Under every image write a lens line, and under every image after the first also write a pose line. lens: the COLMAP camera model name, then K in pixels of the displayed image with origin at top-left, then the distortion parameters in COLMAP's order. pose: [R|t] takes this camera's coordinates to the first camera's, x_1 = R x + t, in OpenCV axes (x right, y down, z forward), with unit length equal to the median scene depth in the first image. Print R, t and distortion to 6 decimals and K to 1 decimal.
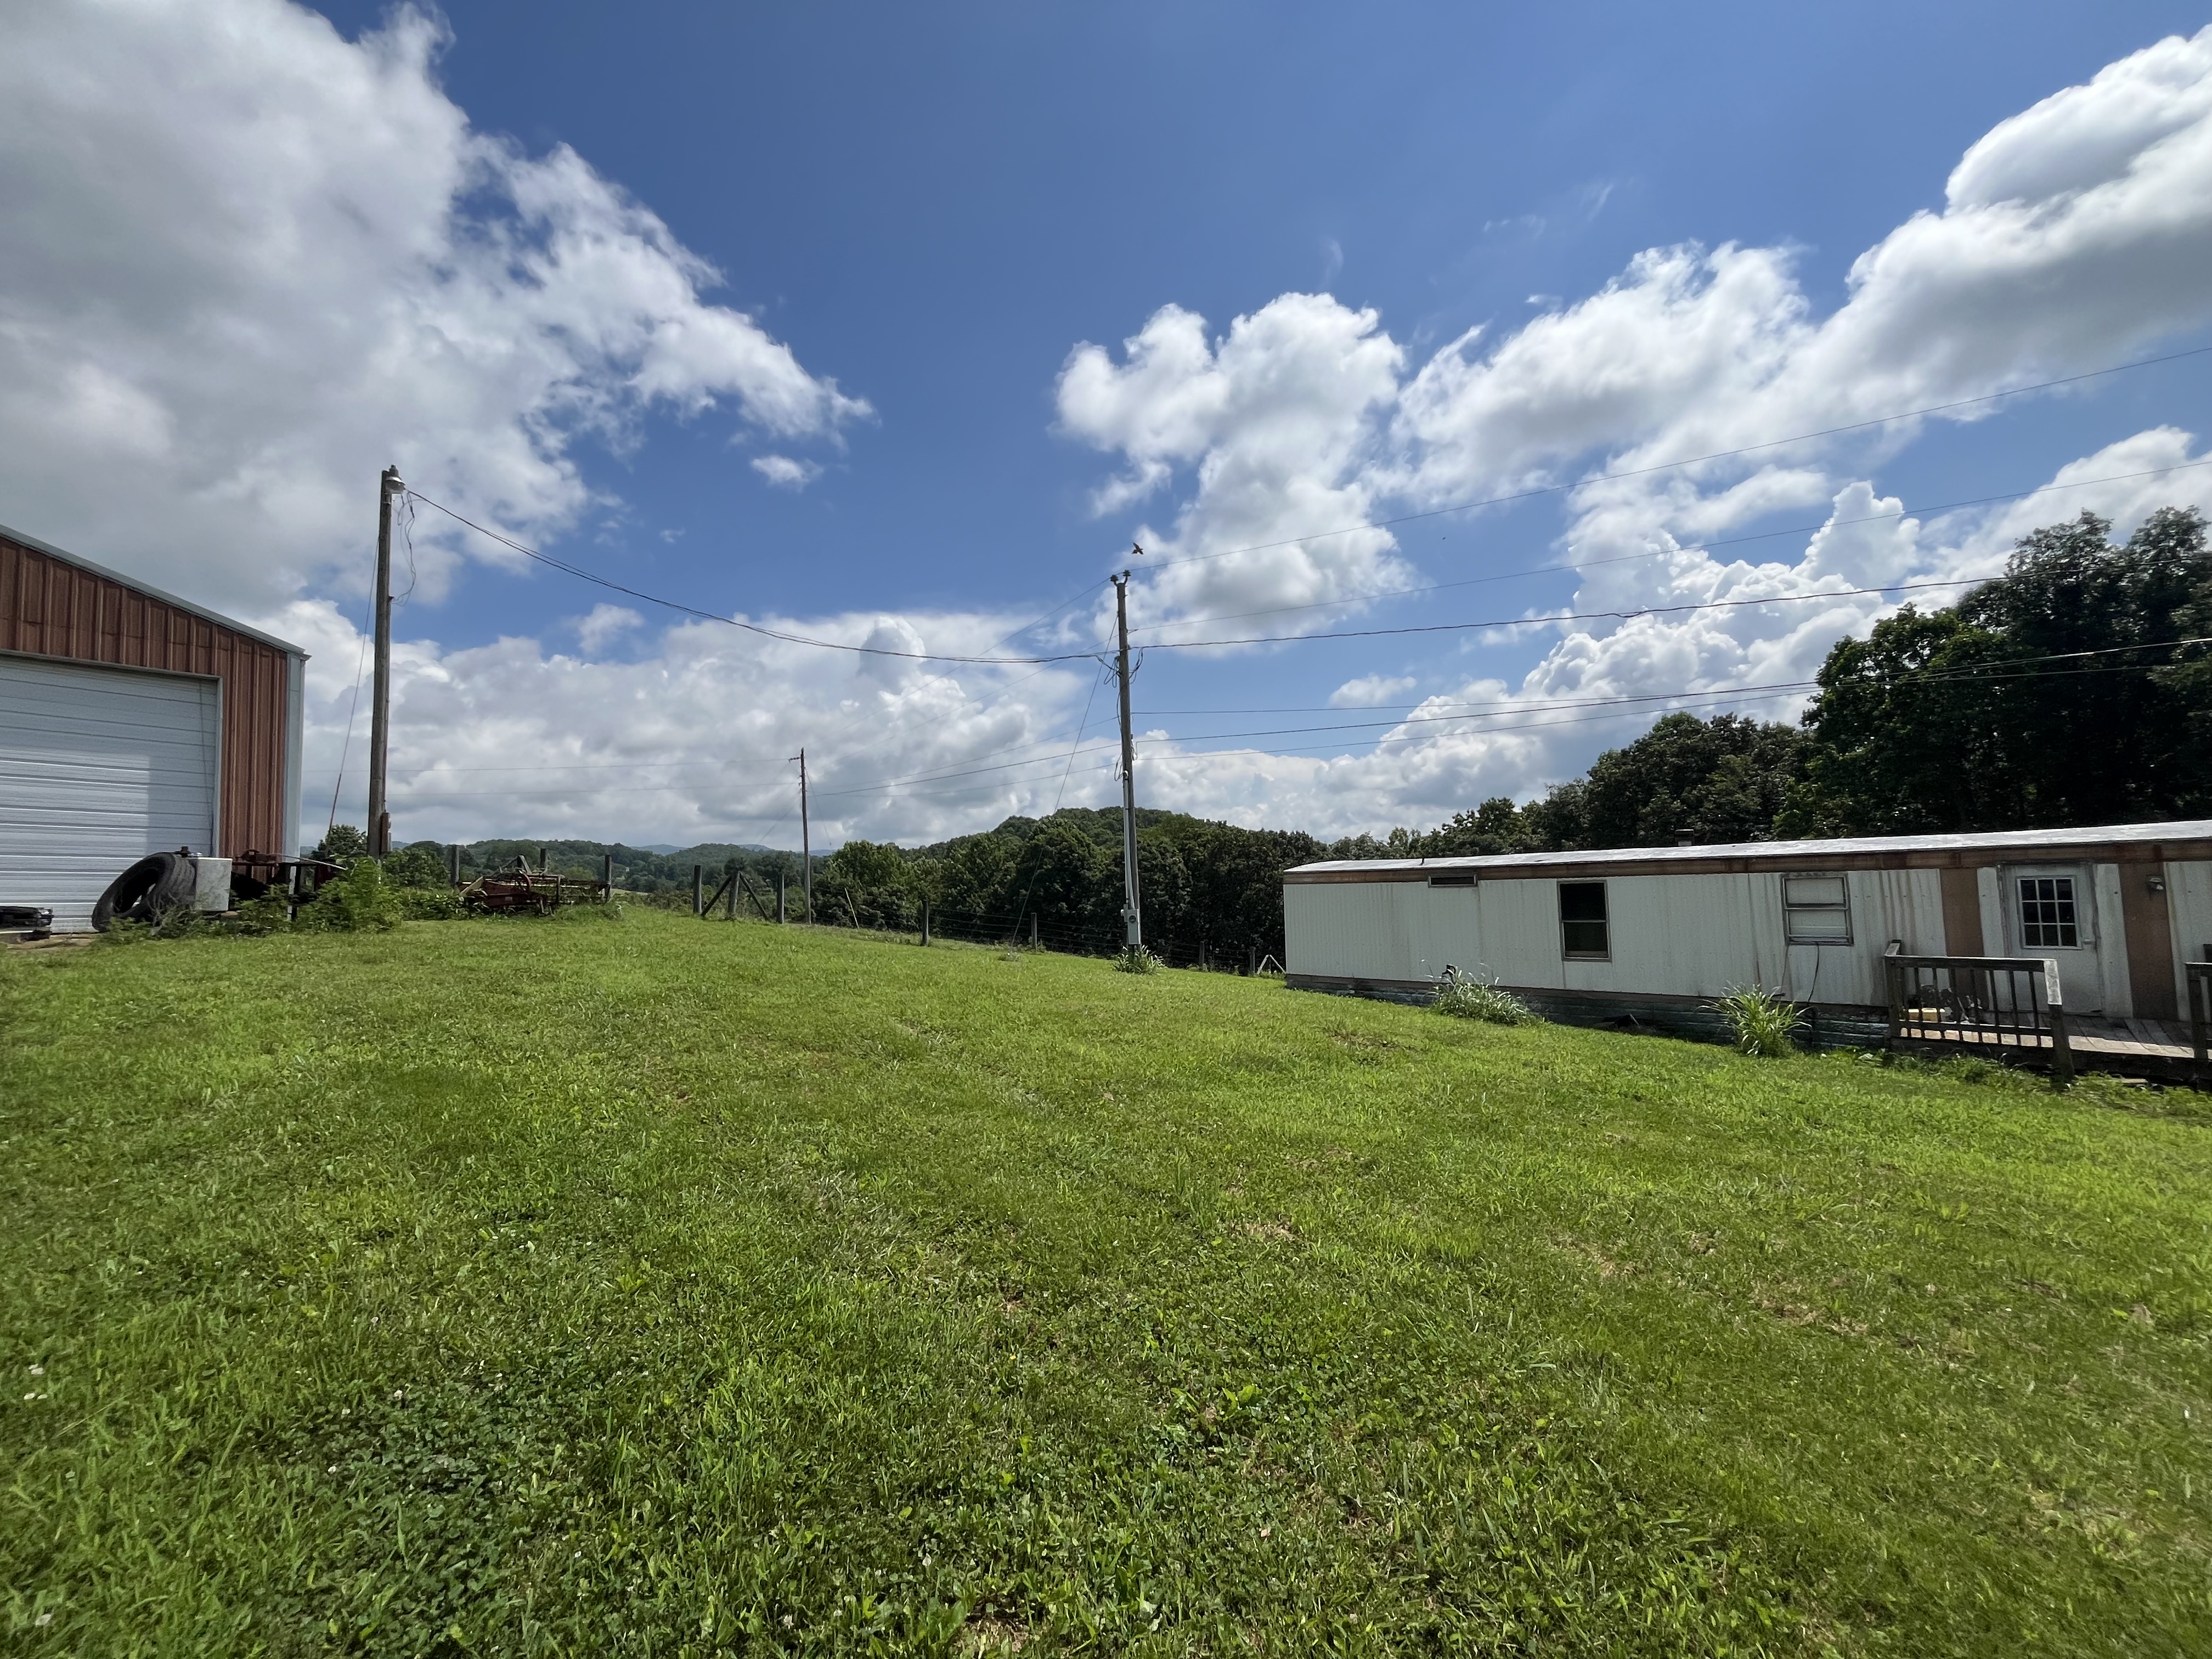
lens RADIAL K [[893.3, 0, 1102.4], [0, 893.3, 822.1], [0, 0, 1]] dist [-0.004101, 0.000030]
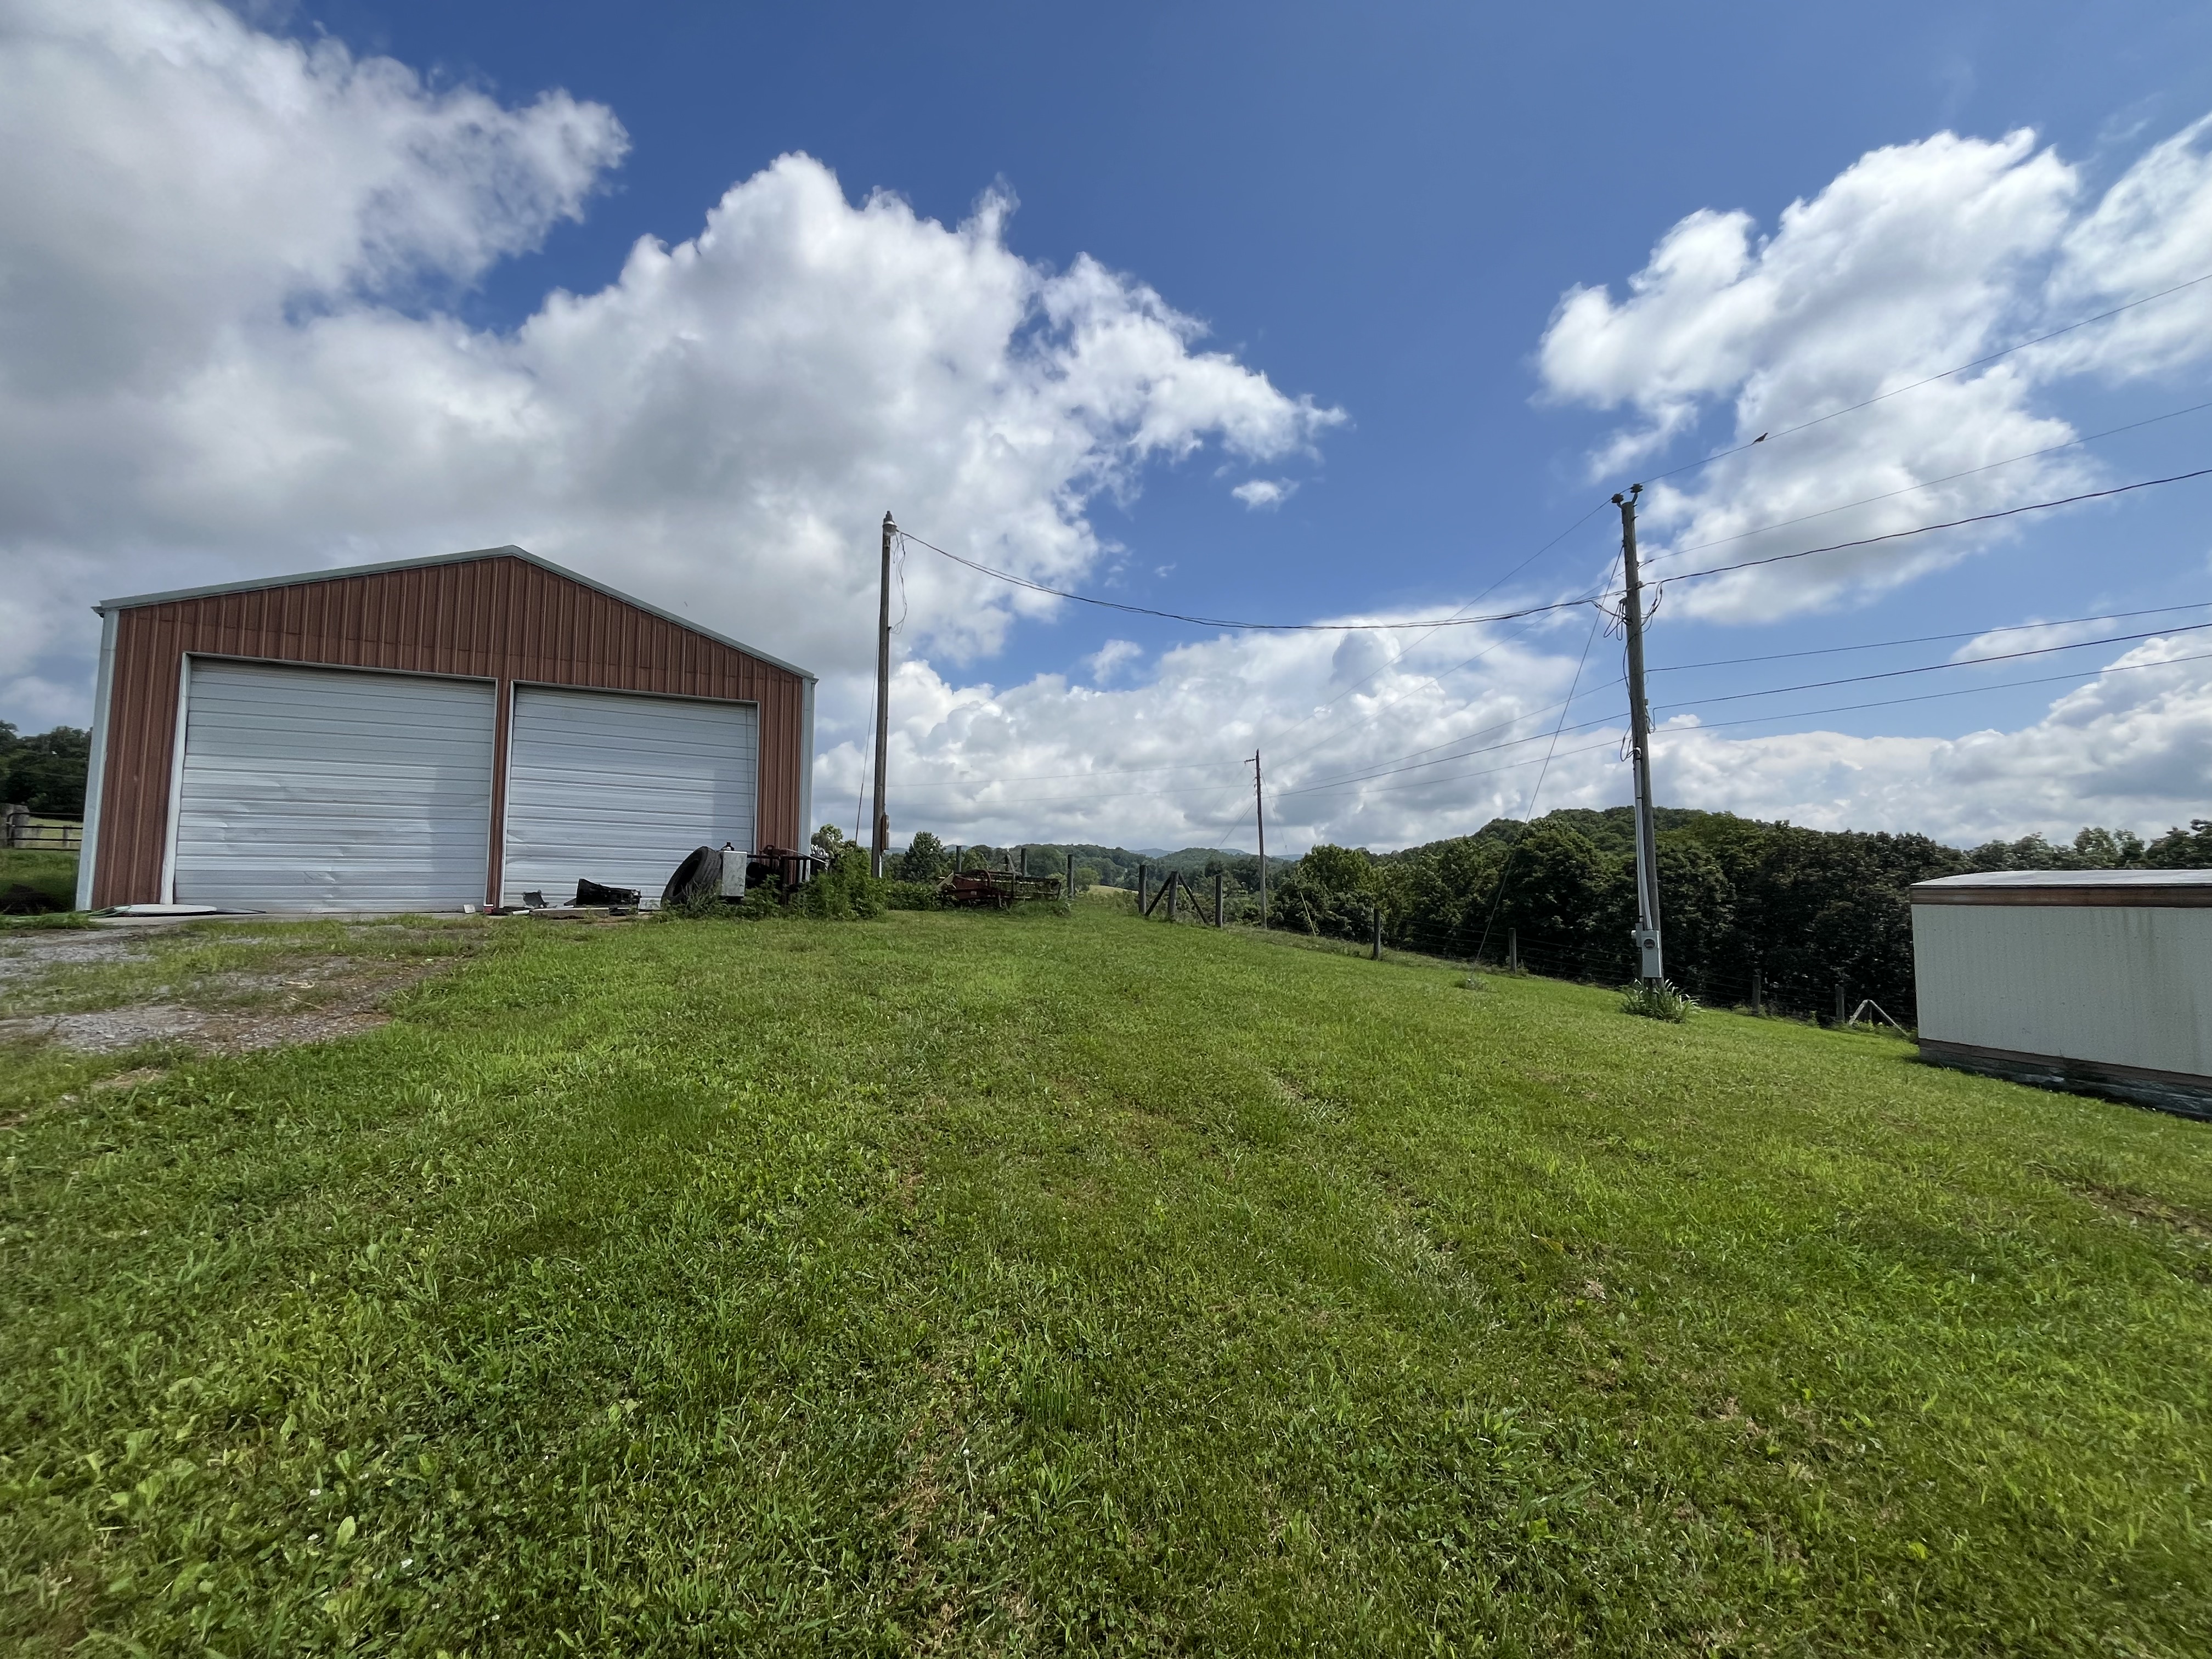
lens RADIAL K [[893.3, 0, 1112.8], [0, 893.3, 840.0], [0, 0, 1]] dist [-0.004101, 0.000030]
pose [[0.873645, -0.001098, -0.486563, 0.006358], [0.007845, 0.999899, 0.011831, 0.012857], [0.486501, -0.014154, 0.873565, 0.175100]]
